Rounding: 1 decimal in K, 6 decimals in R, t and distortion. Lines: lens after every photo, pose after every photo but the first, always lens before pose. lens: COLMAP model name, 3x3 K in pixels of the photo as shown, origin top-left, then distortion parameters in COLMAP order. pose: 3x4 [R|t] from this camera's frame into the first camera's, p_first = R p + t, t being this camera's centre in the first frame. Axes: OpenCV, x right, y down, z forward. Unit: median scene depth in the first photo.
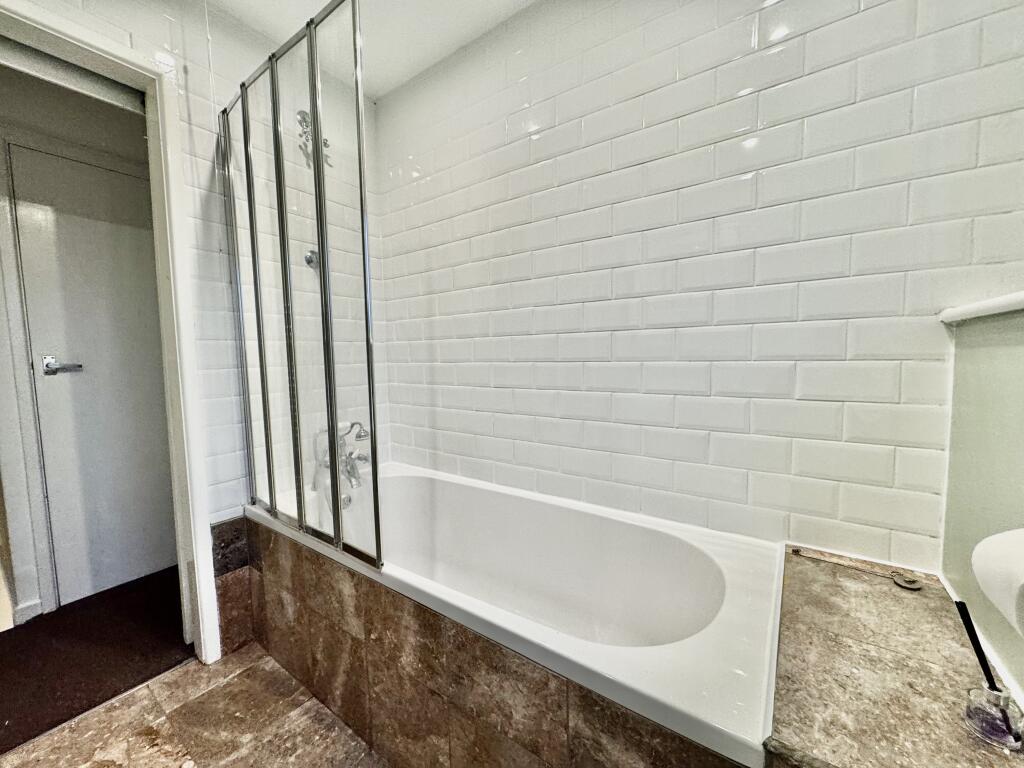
lens RADIAL K [[405.5, 0, 512.0], [0, 405.5, 384.0], [0, 0, 1]] dist [0.001686, 0.000091]
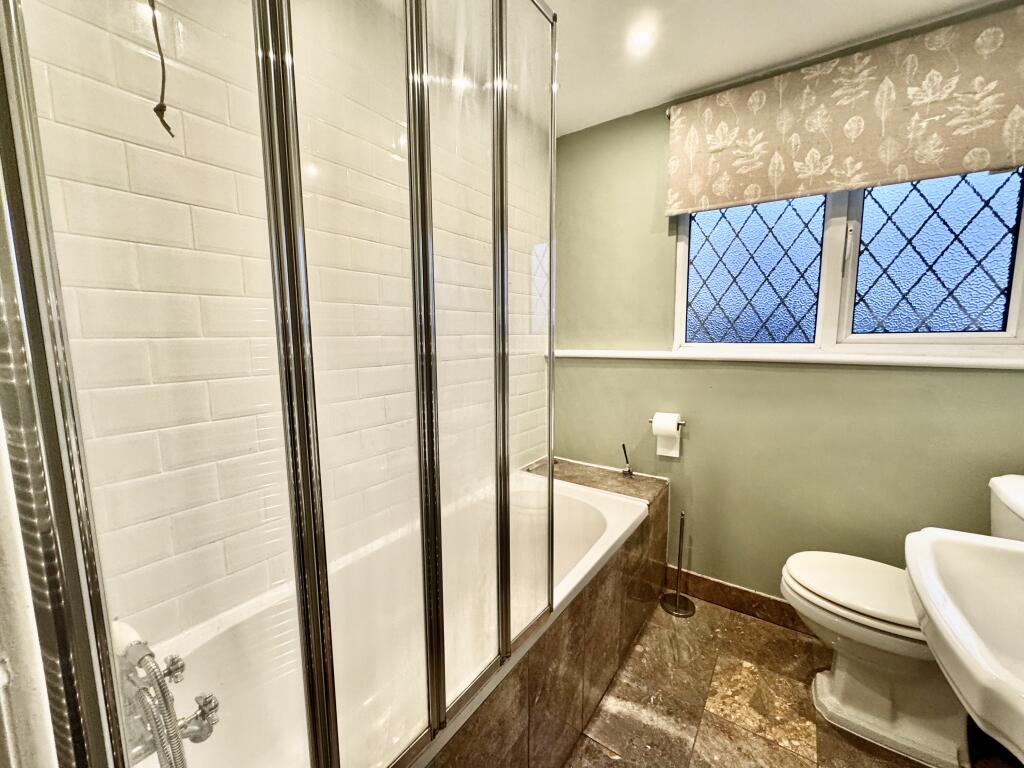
lens RADIAL K [[405.5, 0, 512.0], [0, 405.5, 384.0], [0, 0, 1]] dist [0.001686, 0.000091]
pose [[0.014752, -0.102878, 0.994585, -1.332966], [0.083634, 0.991334, 0.101302, -0.230347], [-0.996387, 0.081687, 0.023228, 1.072242]]
